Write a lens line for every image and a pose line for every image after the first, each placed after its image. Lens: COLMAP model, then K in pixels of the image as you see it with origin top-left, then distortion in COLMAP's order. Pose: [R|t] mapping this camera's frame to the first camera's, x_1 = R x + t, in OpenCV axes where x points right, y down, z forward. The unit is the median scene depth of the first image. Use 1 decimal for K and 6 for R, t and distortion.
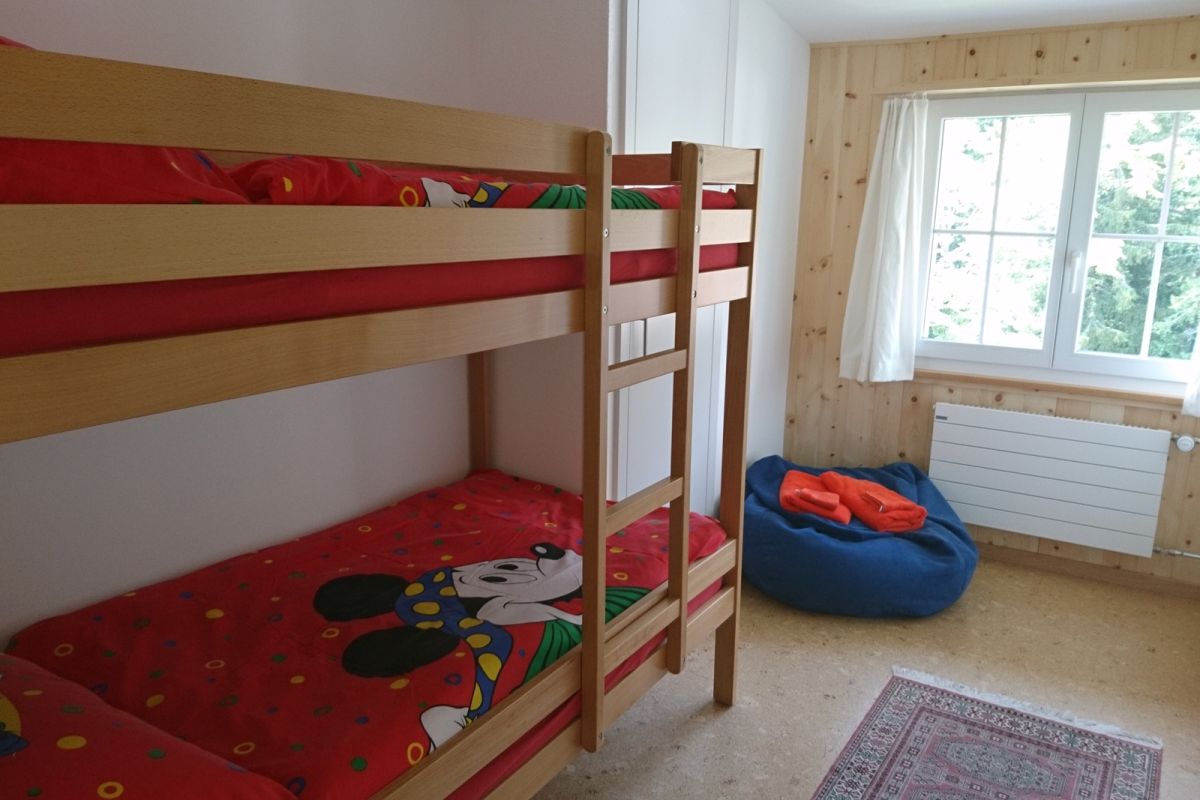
lens RADIAL K [[886.7, 0, 600.0], [0, 886.7, 400.0], [0, 0, 1]] dist [0.088723, -0.104445]
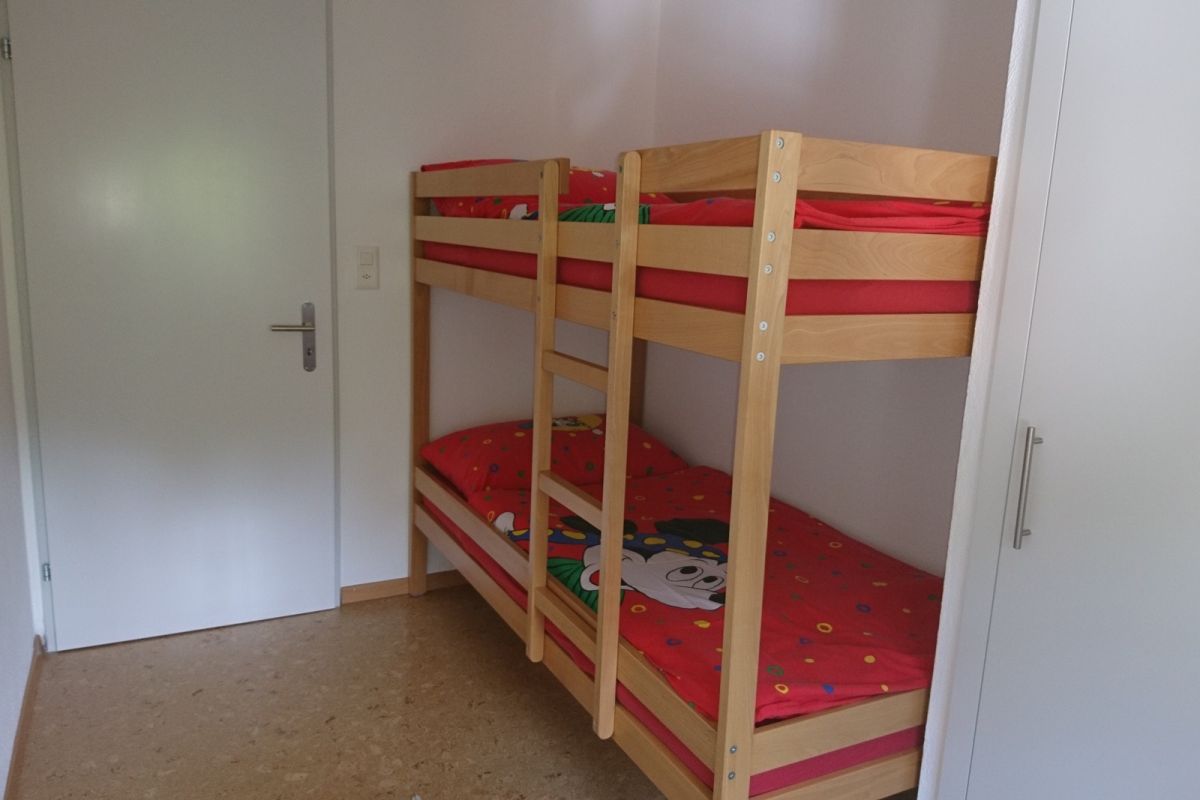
lens RADIAL K [[886.7, 0, 600.0], [0, 886.7, 400.0], [0, 0, 1]] dist [0.088723, -0.104445]
pose [[-0.501312, 0.127278, -0.855854, 0.872549], [-0.236363, 0.931359, 0.276954, -0.276550], [0.832357, 0.341133, -0.436818, 1.372972]]
